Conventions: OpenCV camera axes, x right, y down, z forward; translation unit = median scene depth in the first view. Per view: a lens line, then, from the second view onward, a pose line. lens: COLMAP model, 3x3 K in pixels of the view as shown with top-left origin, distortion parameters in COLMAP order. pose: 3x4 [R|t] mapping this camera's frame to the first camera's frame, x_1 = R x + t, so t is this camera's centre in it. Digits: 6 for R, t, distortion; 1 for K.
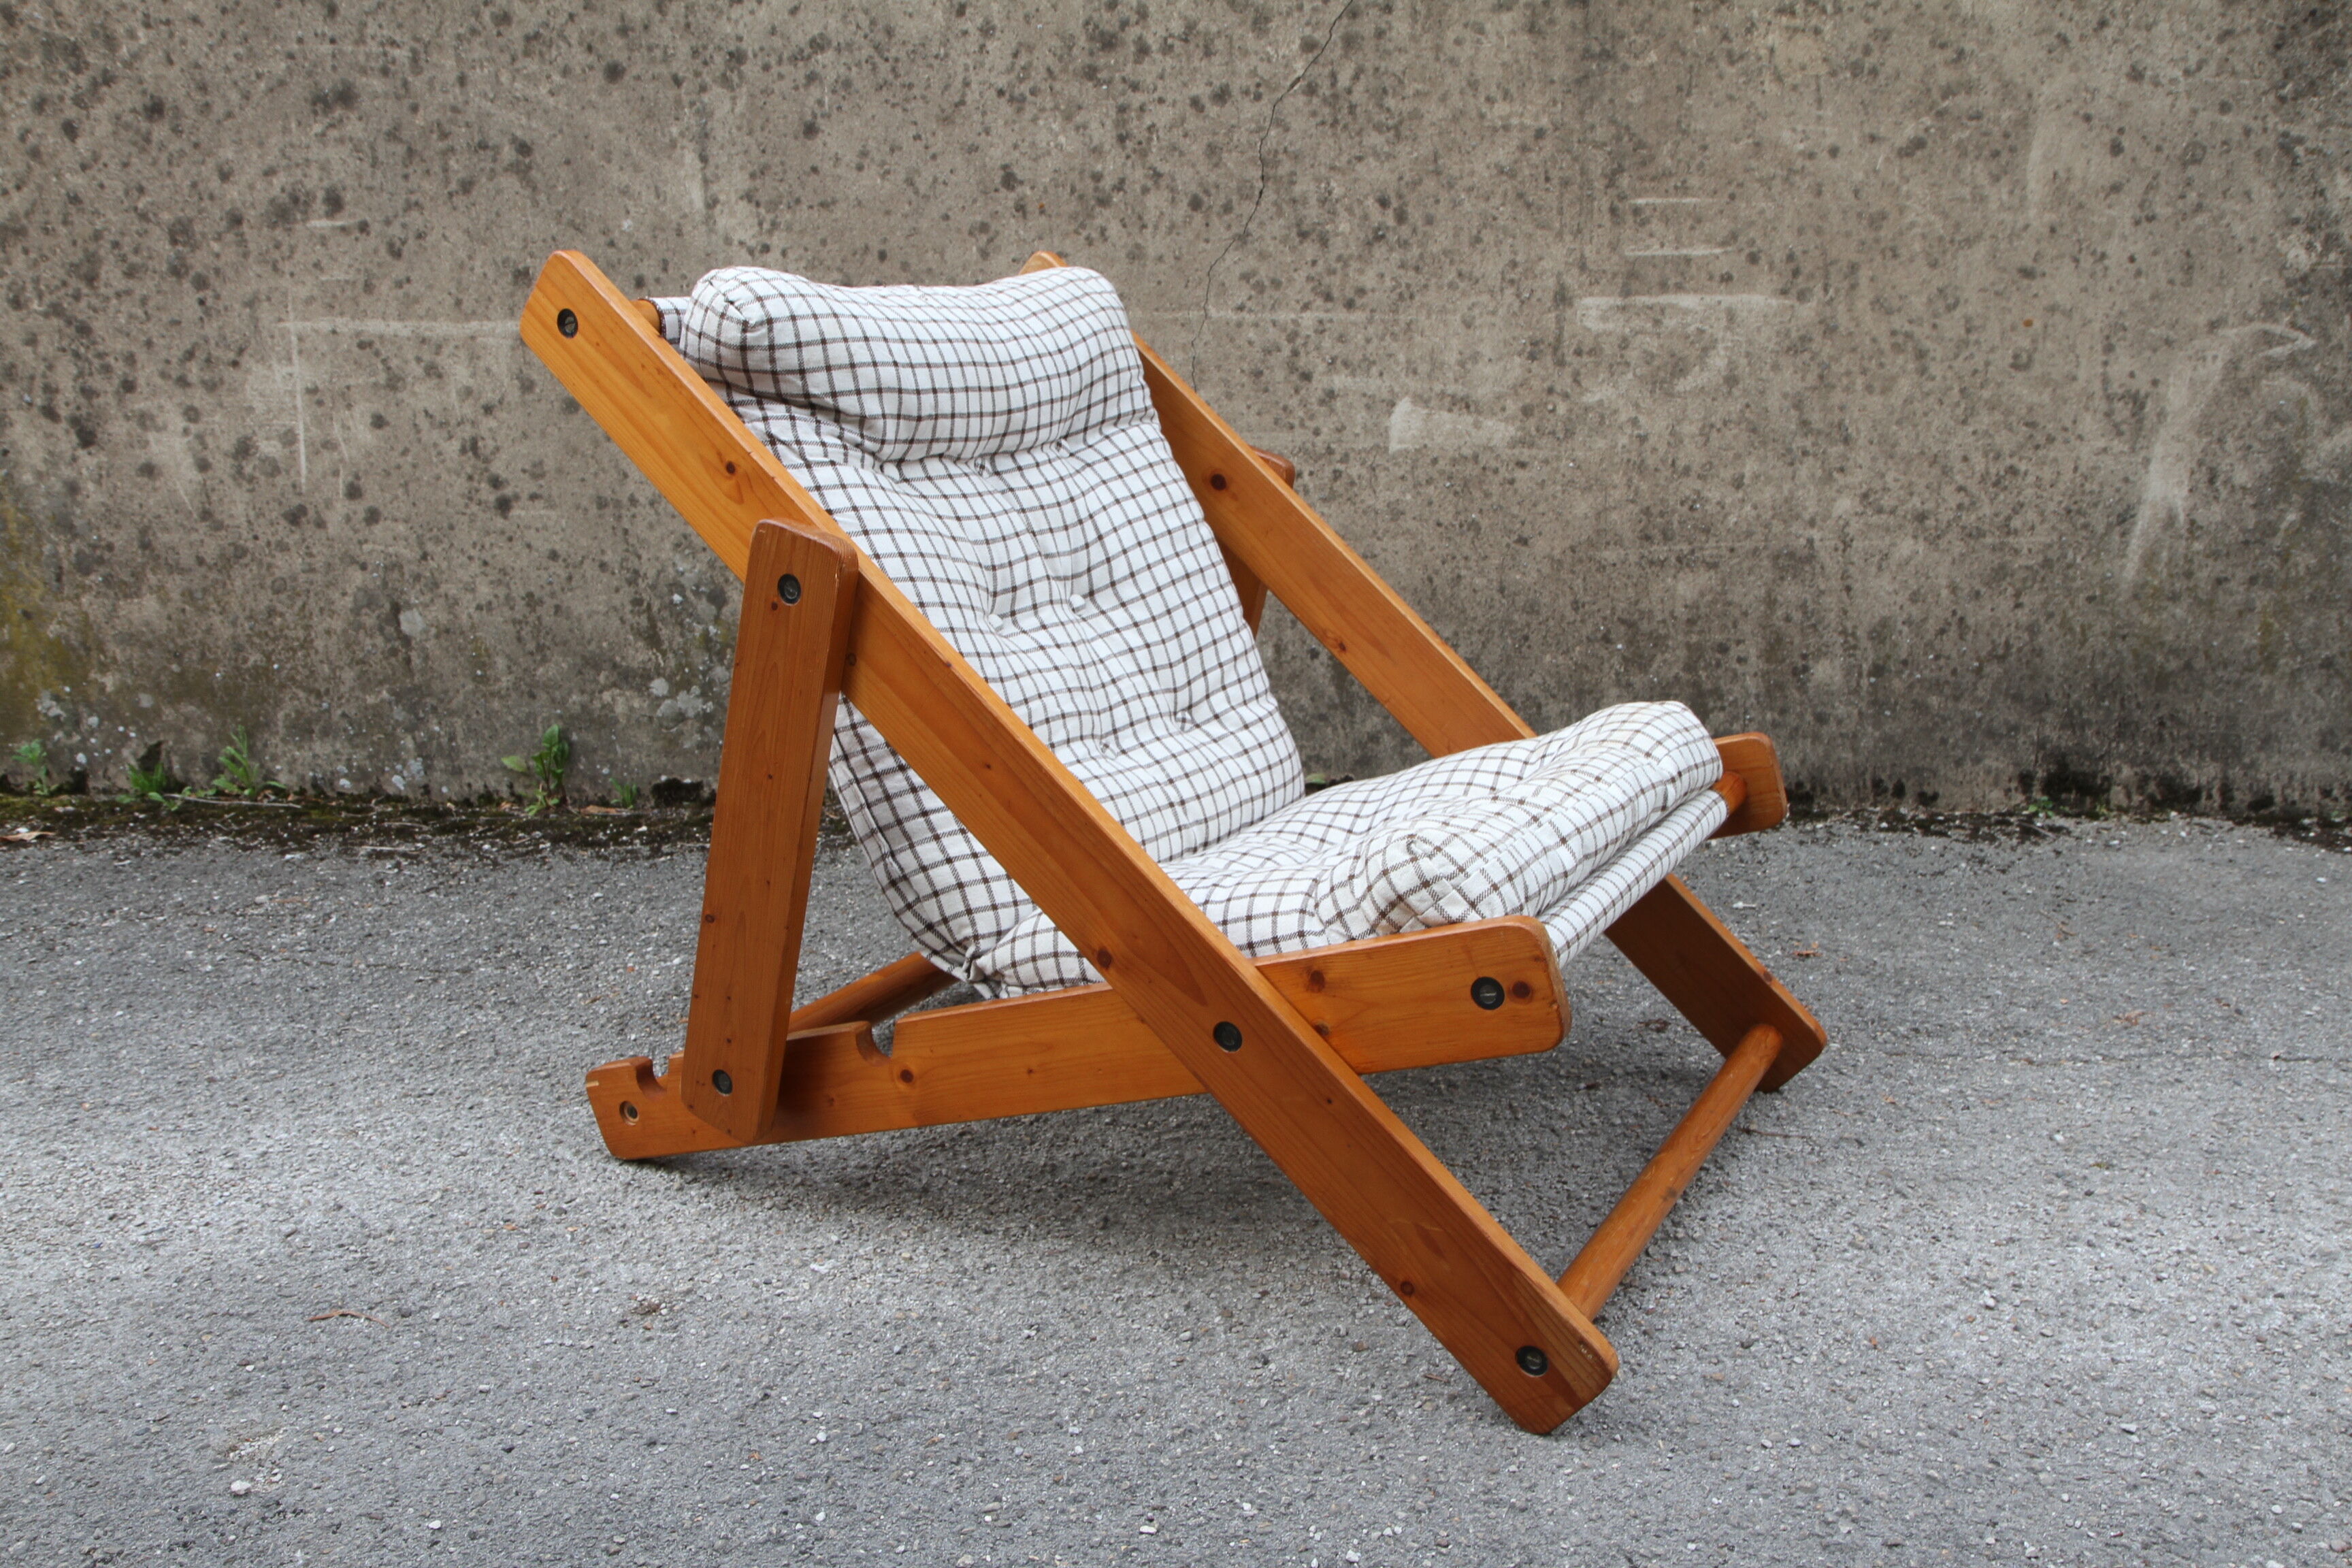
lens RADIAL K [[1892.6, 0, 1176.8], [0, 1892.6, 765.7], [0, 0, 1]] dist [-0.083536, 0.114384]
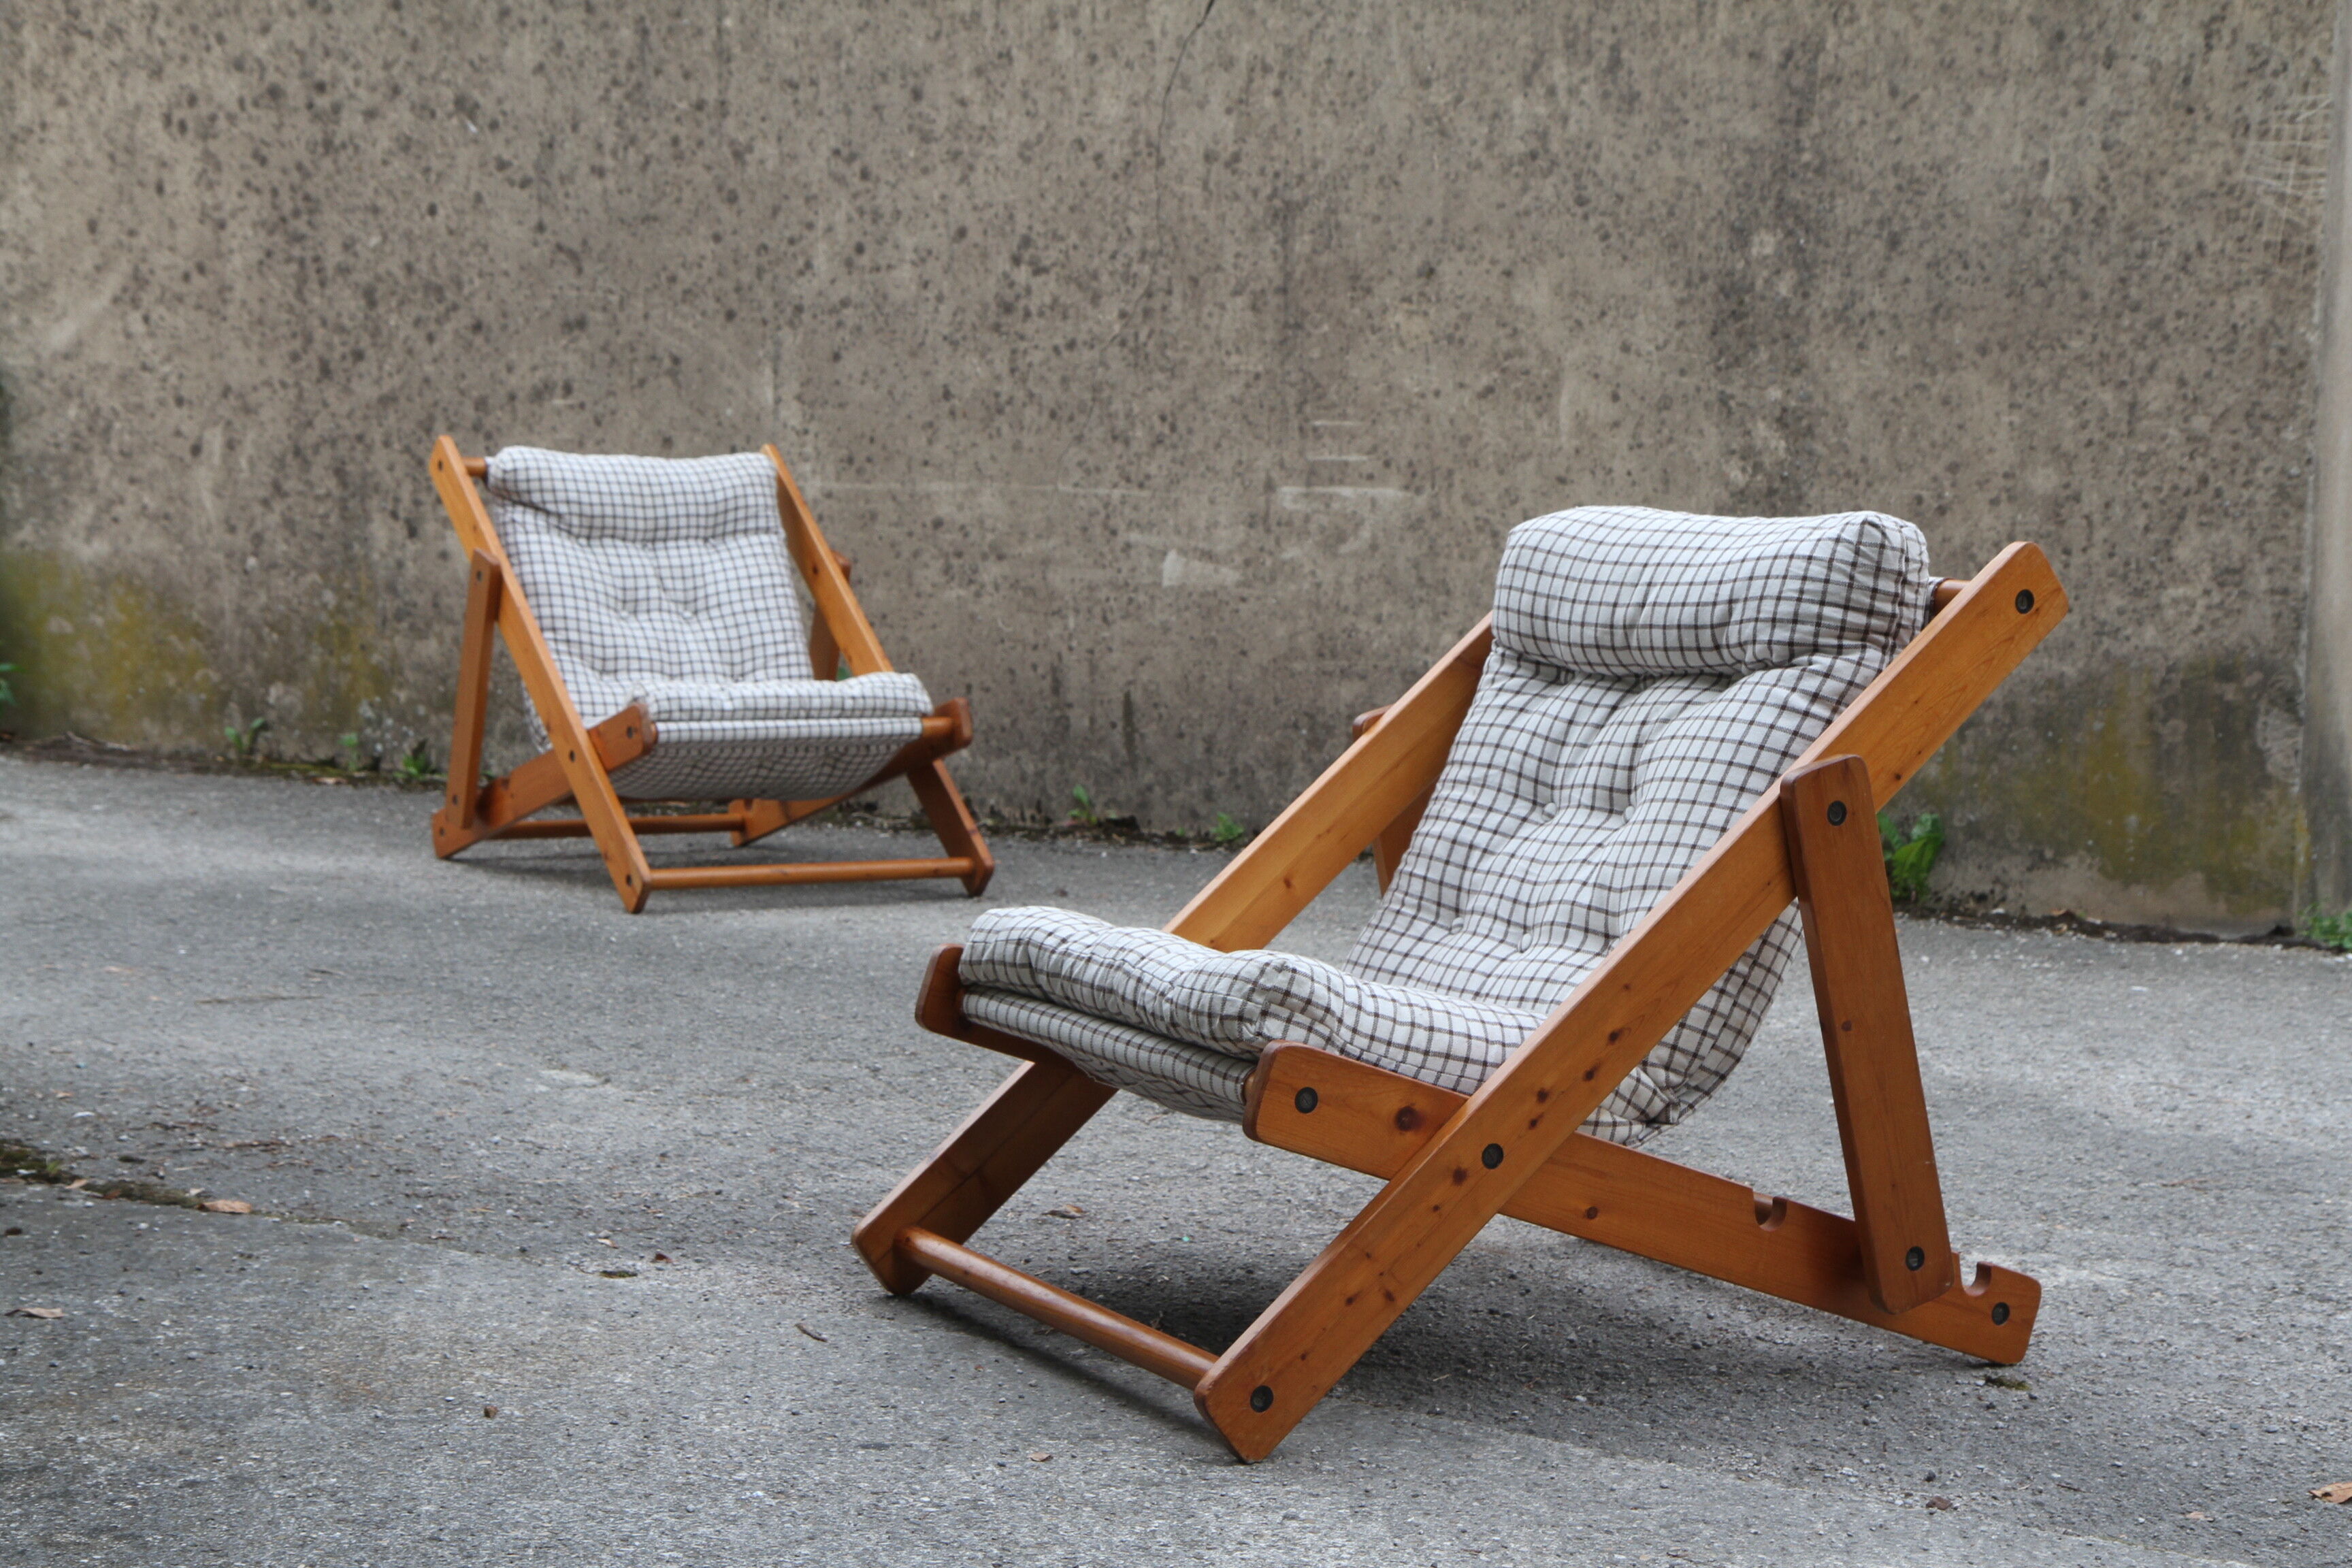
lens RADIAL K [[3831.1, 0, 1173.9], [0, 3831.1, 831.0], [0, 0, 1]] dist [0.115592, 0.441680]
pose [[0.910912, 0.079281, -0.404911, 1.344111], [-0.141102, 0.982053, -0.125149, 0.390050], [0.387722, 0.171134, 0.905751, -1.651132]]
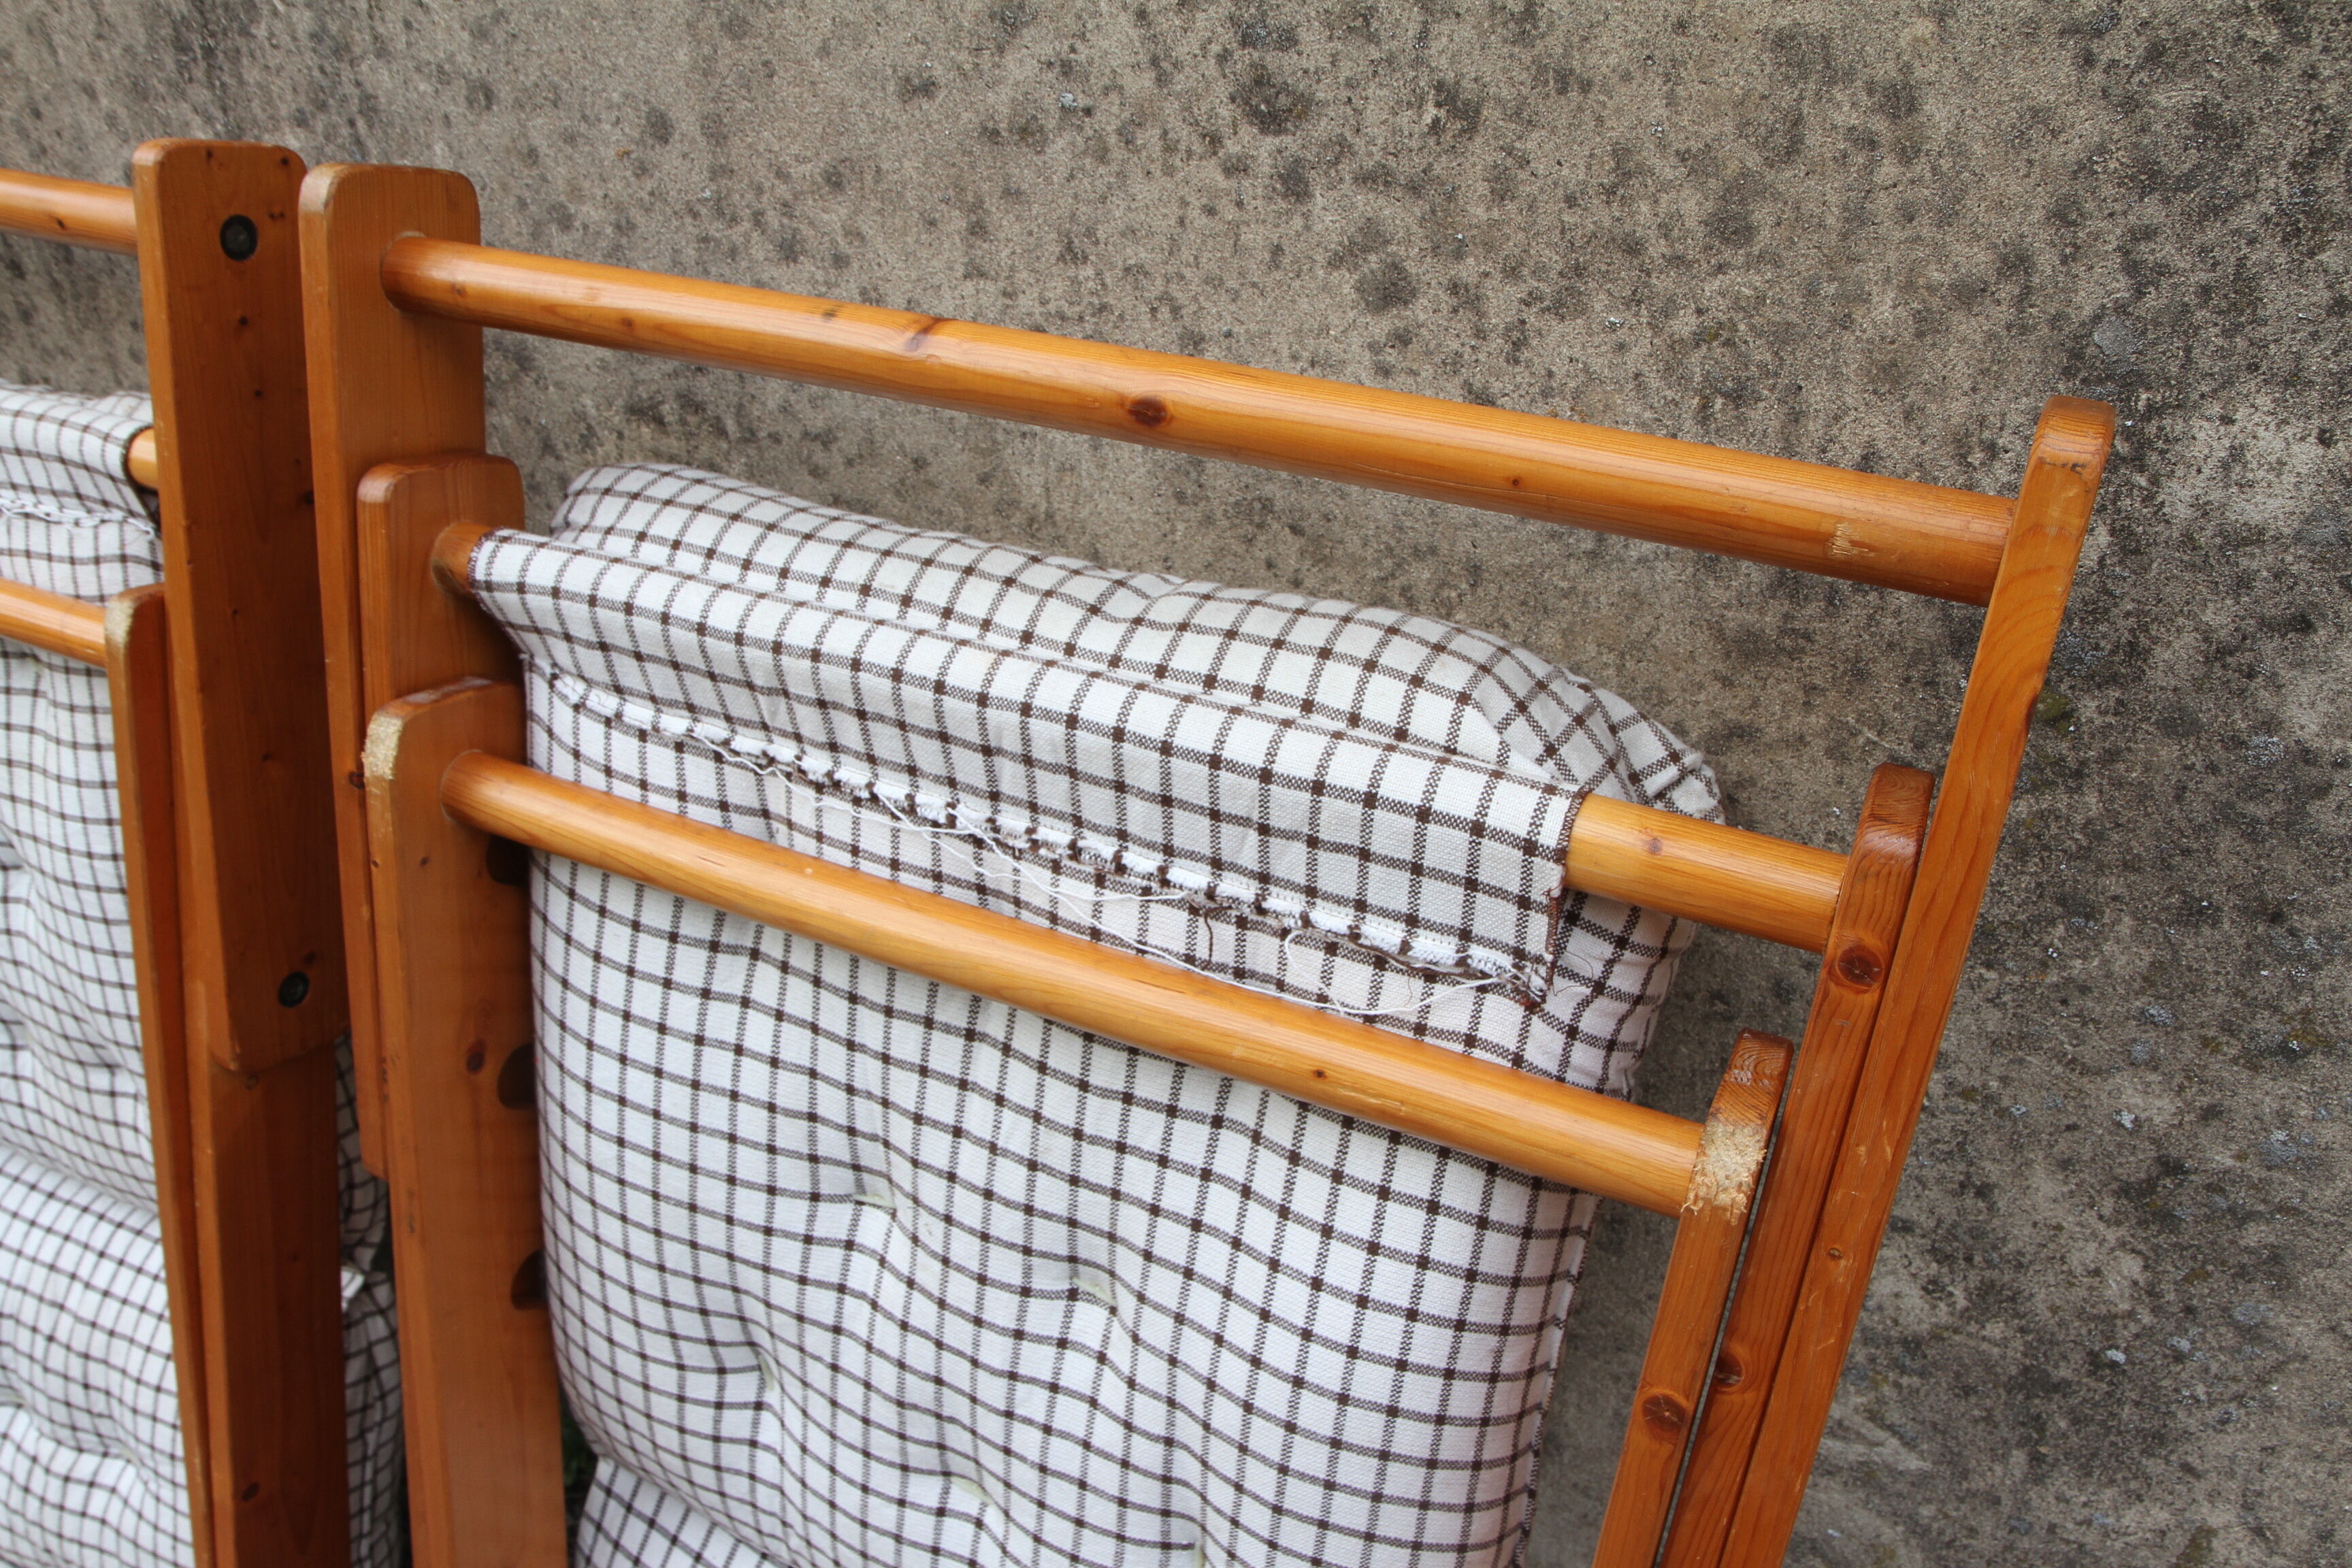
lens RADIAL K [[1836.1, 0, 1174.4], [0, 1836.1, 821.2], [0, 0, 1]] dist [-0.114972, 0.107255]
pose [[0.919118, 0.220753, -0.326330, 0.541539], [-0.084004, 0.919042, 0.385105, -0.456598], [0.384923, -0.326544, 0.863252, 0.650754]]
